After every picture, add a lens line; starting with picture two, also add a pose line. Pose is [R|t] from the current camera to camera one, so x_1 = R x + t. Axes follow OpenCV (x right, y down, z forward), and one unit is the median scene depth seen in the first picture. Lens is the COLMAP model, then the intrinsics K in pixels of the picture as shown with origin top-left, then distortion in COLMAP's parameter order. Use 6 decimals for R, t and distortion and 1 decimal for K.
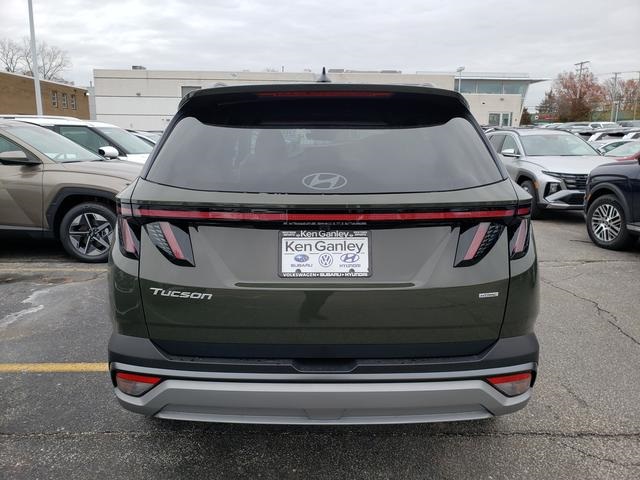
lens RADIAL K [[483.4, 0, 320.0], [0, 483.4, 240.0], [0, 0, 1]] dist [0.071817, -0.087647]
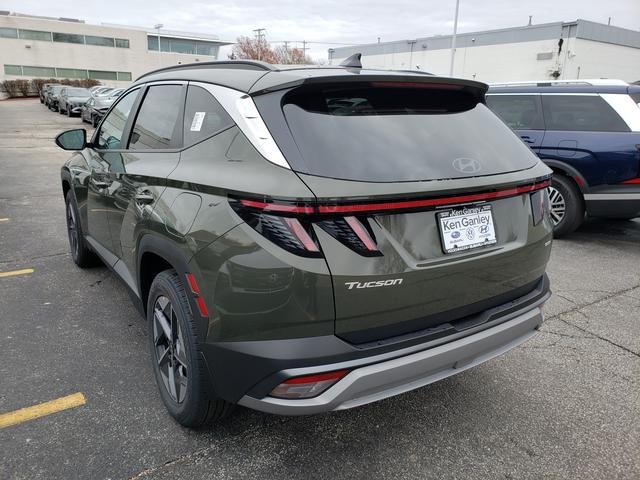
lens RADIAL K [[483.4, 0, 320.0], [0, 483.4, 240.0], [0, 0, 1]] dist [0.071817, -0.087647]
pose [[0.846600, -0.132659, 0.515431, -0.900065], [0.095436, 0.990580, 0.098197, -0.092973], [-0.523603, -0.033944, 0.851286, 0.188040]]
